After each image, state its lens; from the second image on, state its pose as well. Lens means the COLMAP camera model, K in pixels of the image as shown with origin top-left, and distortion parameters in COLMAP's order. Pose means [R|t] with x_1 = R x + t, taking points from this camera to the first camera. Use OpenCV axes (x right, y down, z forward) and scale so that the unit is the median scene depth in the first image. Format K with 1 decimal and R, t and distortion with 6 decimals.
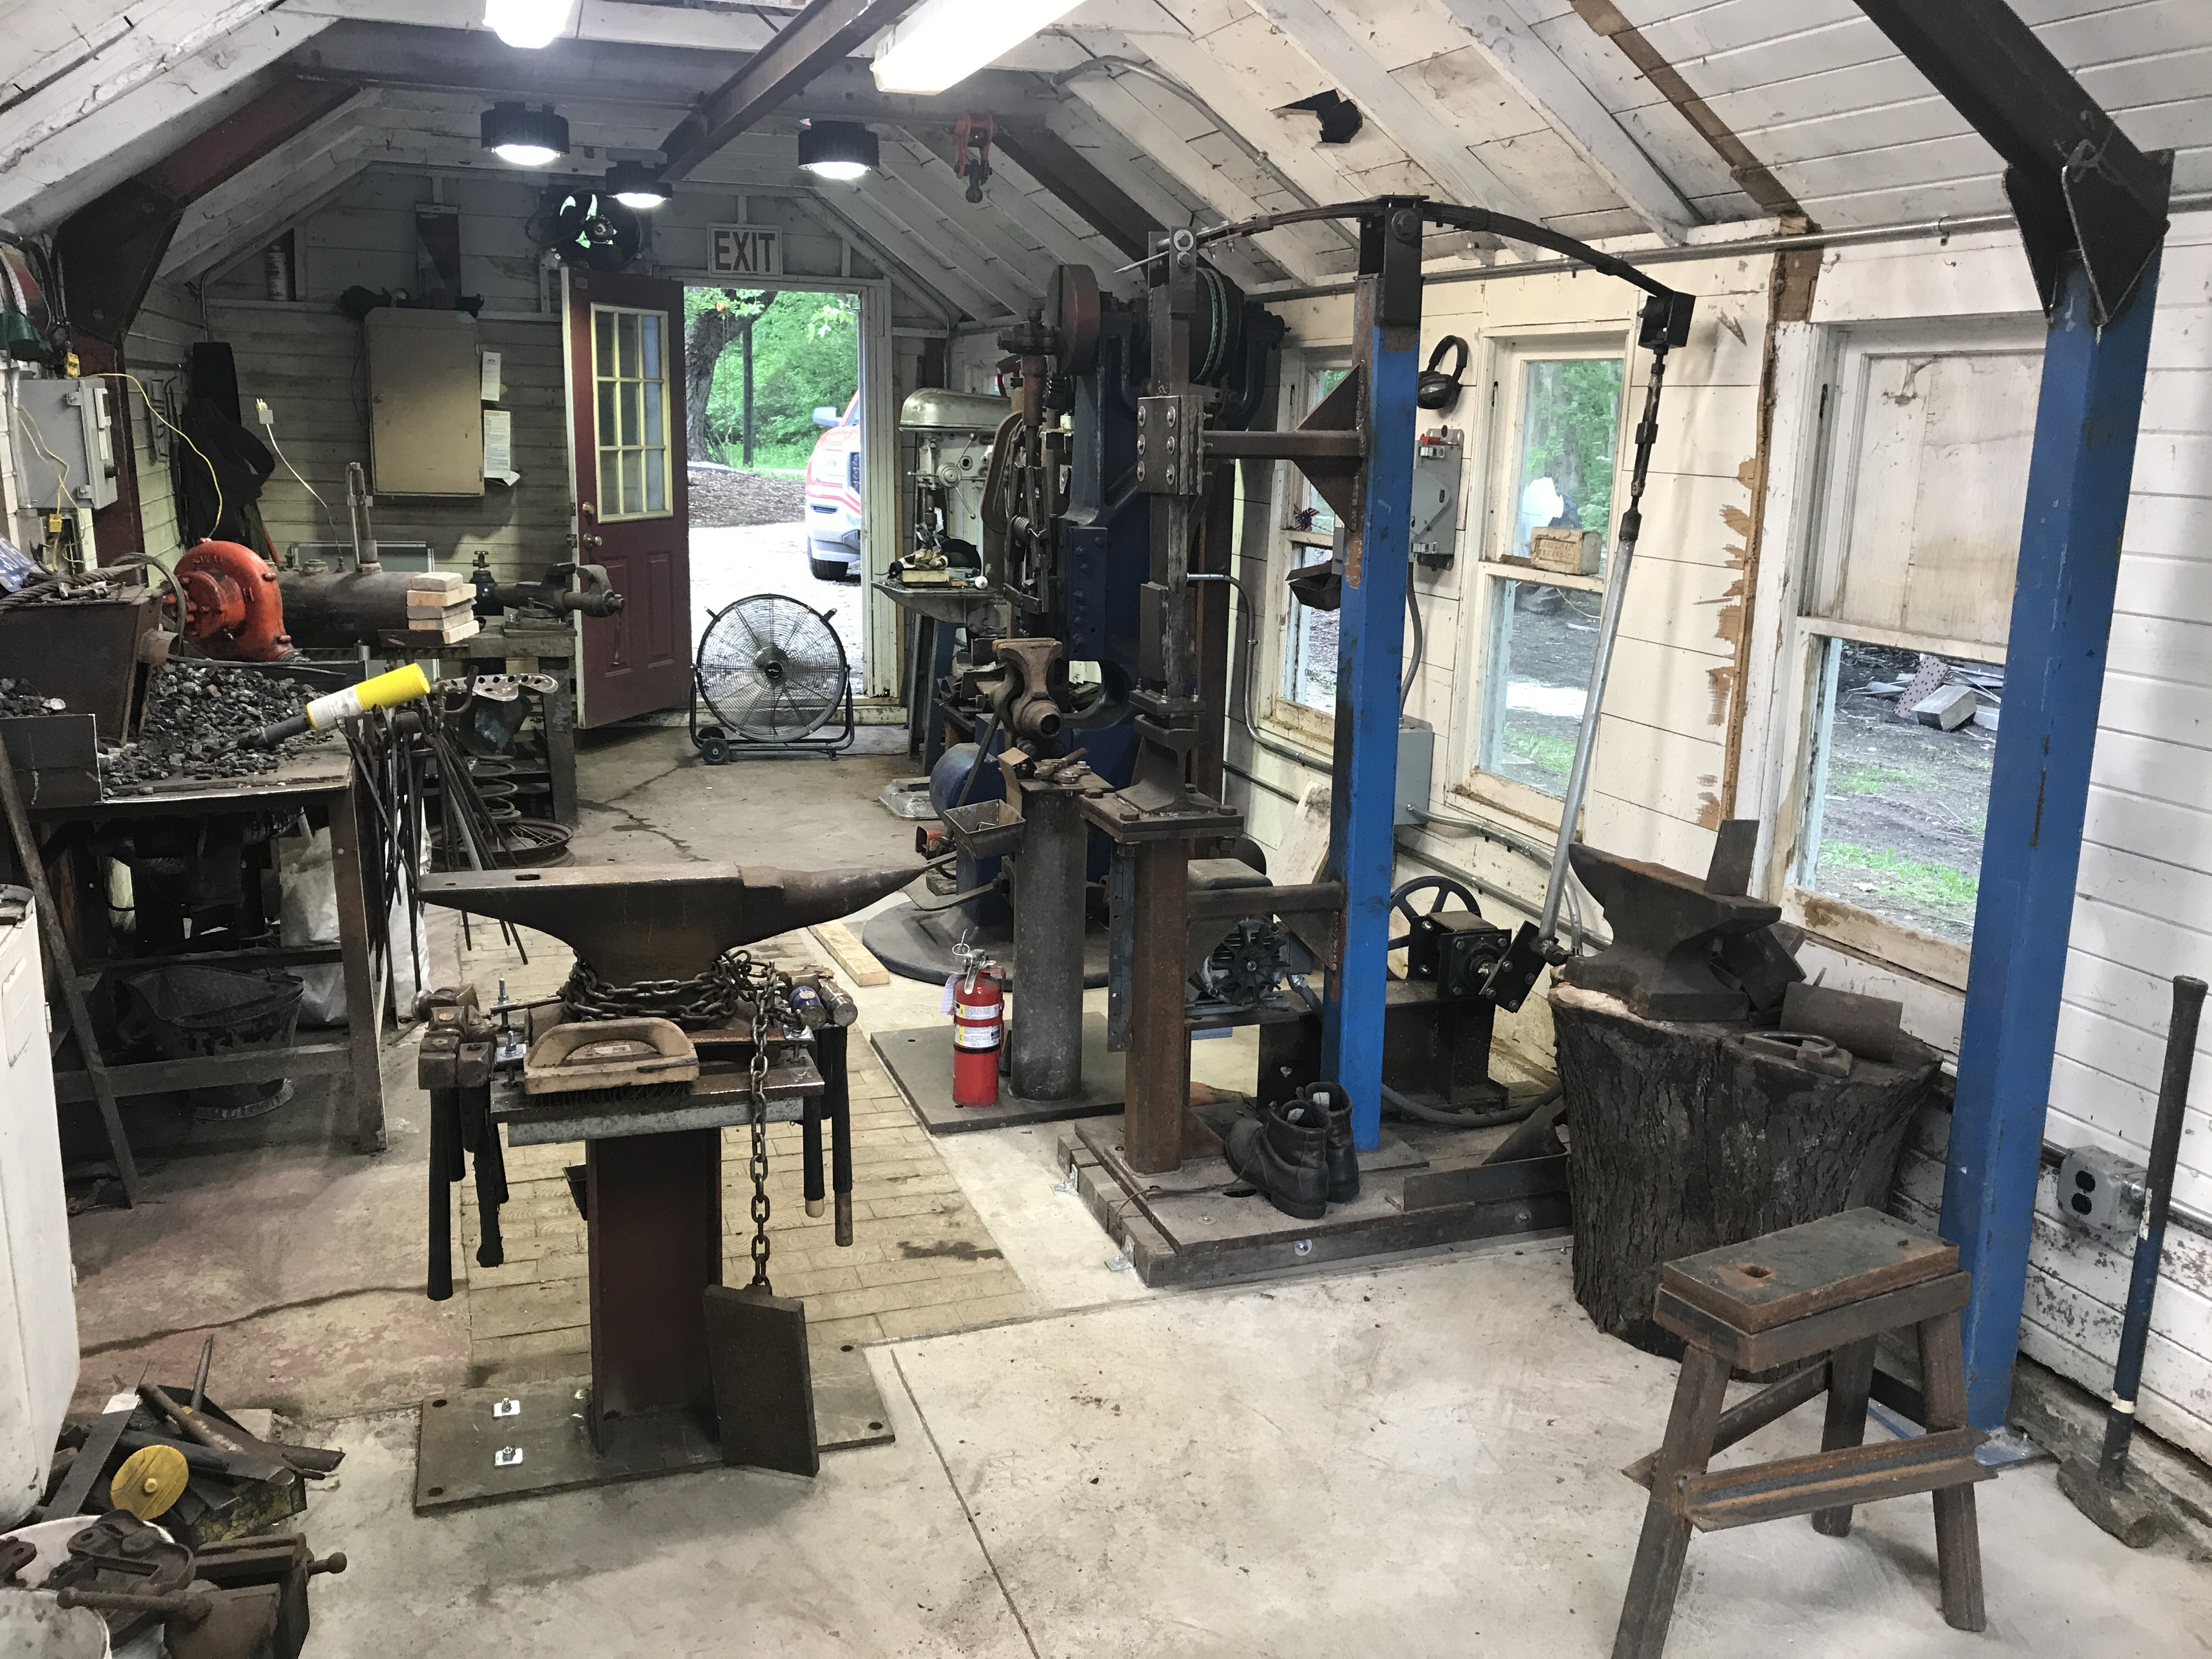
lens RADIAL K [[1837.0, 0, 1106.0], [0, 1837.0, 829.5], [0, 0, 1]] dist [0.007264, 0.007143]
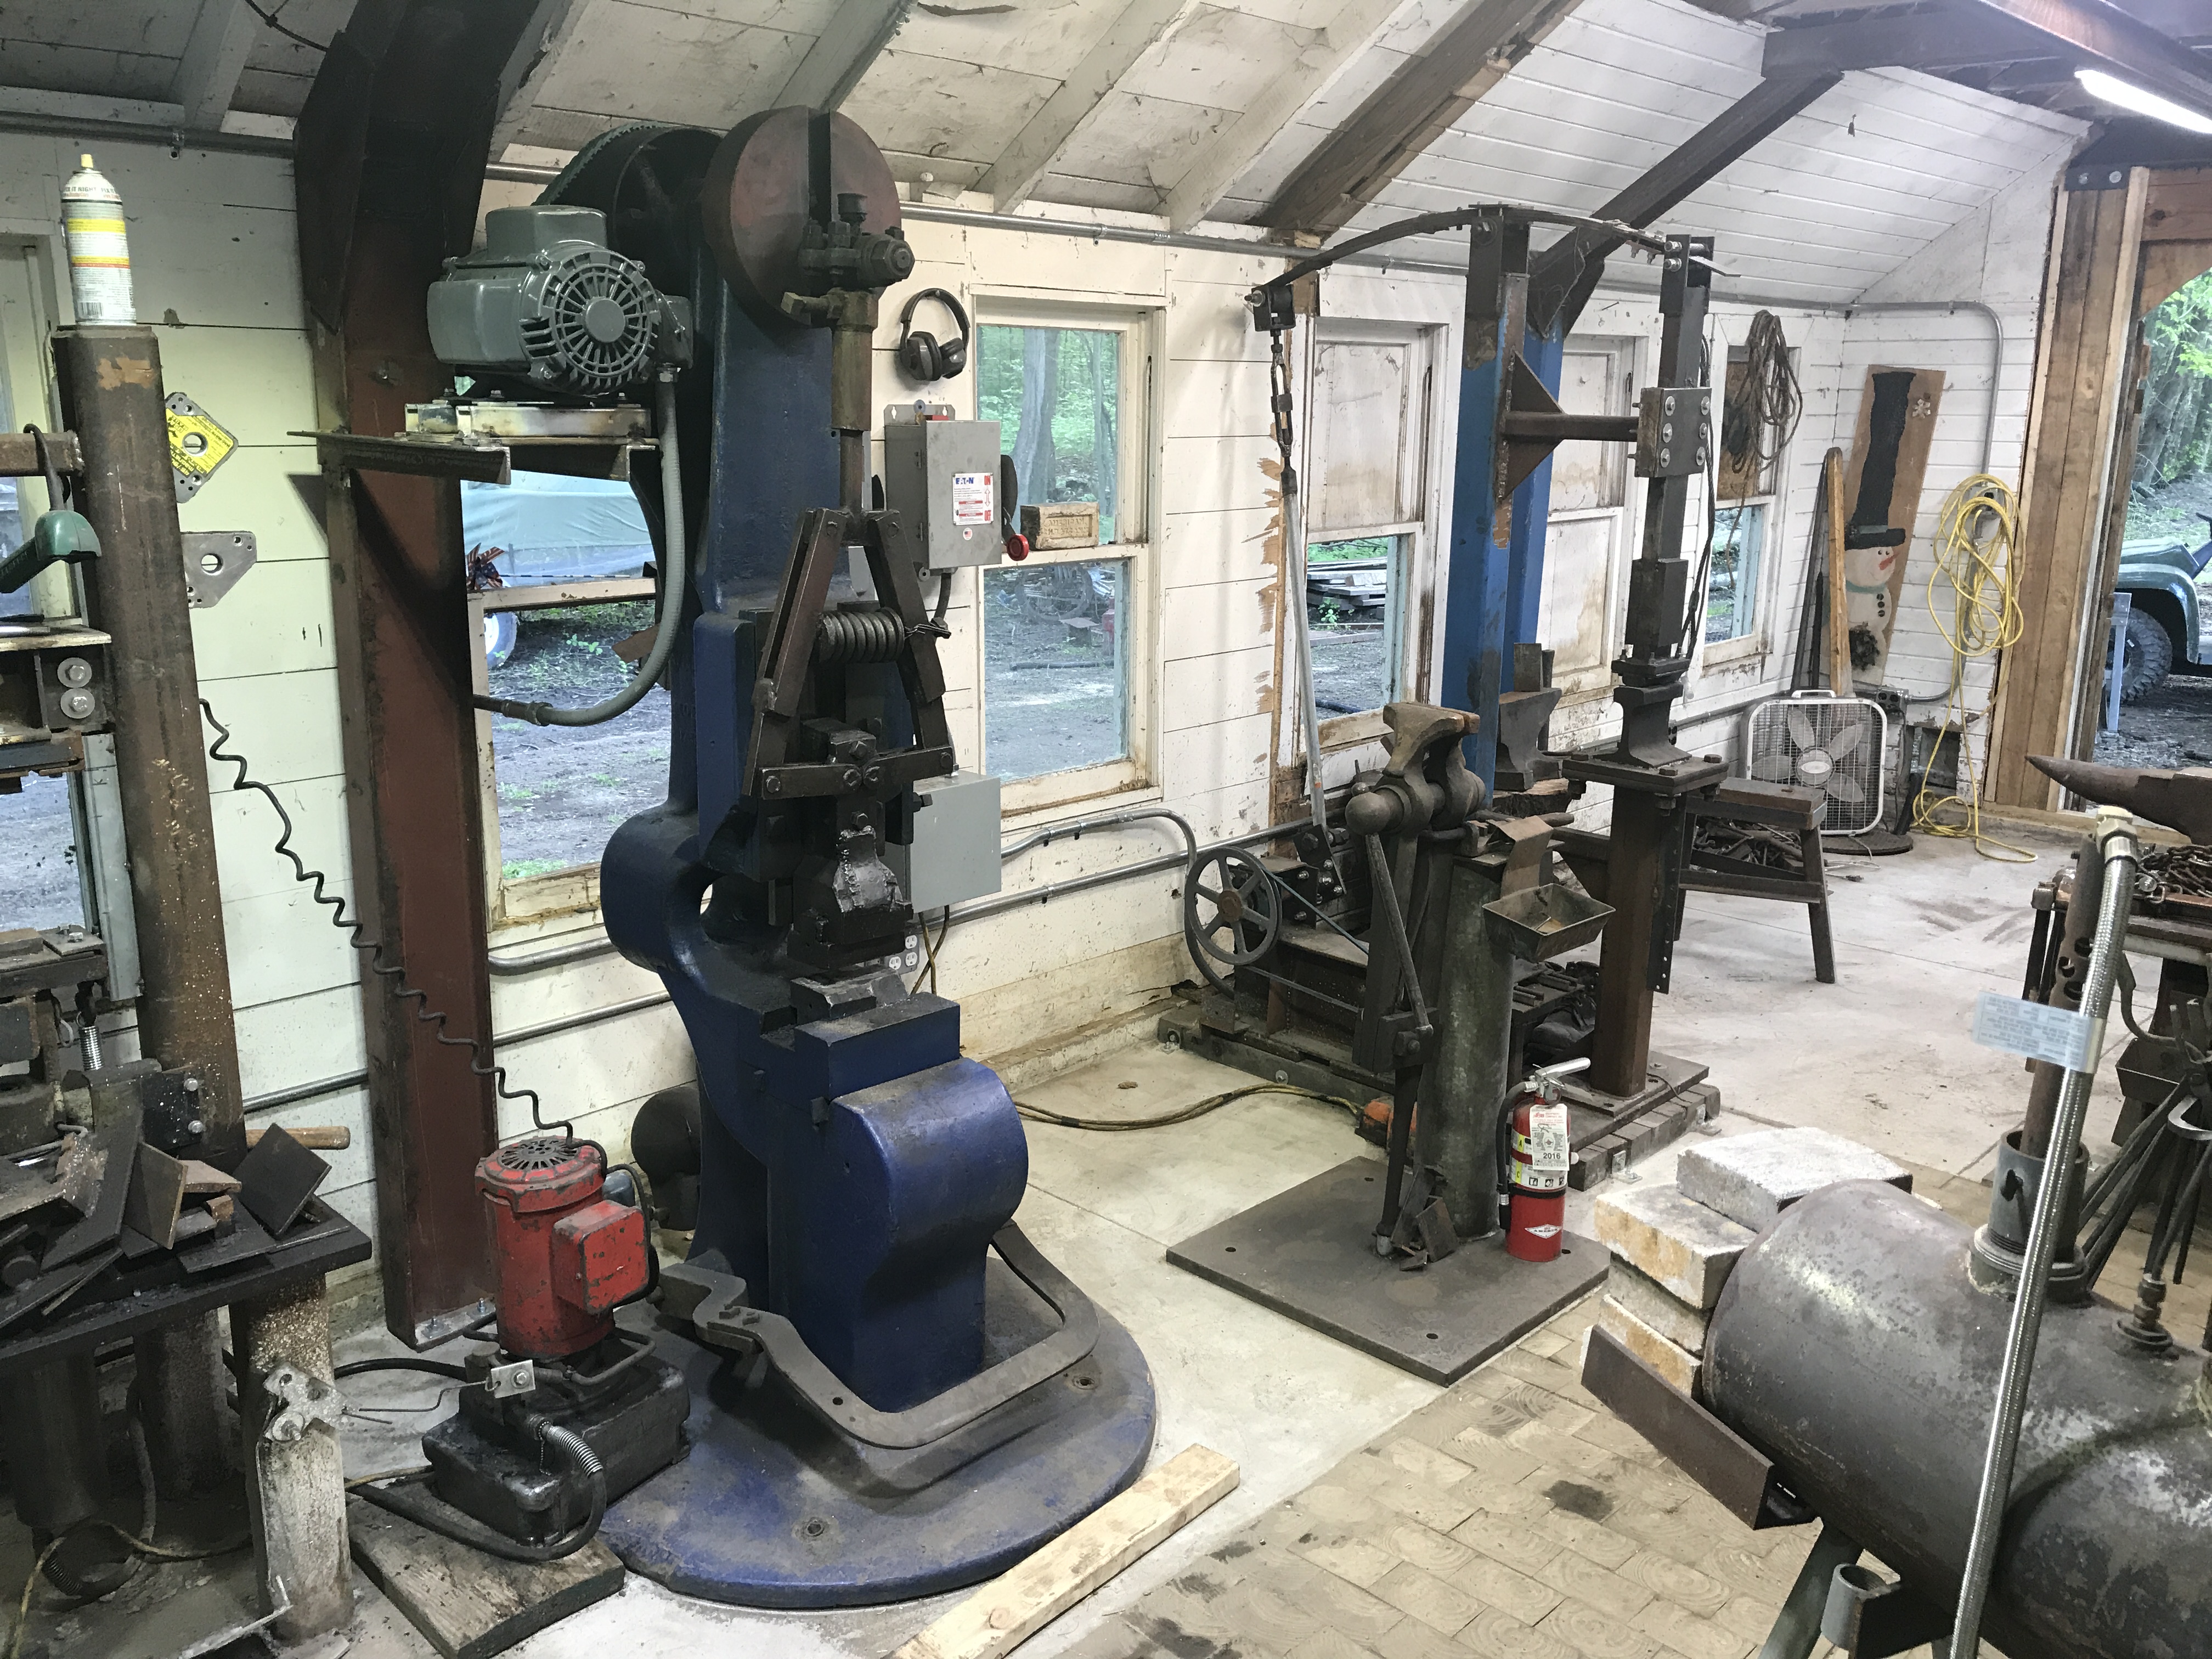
lens RADIAL K [[1837.0, 0, 1106.0], [0, 1837.0, 829.5], [0, 0, 1]] dist [0.007264, 0.007143]
pose [[-0.456506, -0.257356, 0.851687, -0.590664], [0.158185, 0.918525, 0.362340, -0.329781], [-0.875545, 0.300134, -0.378602, 1.308557]]
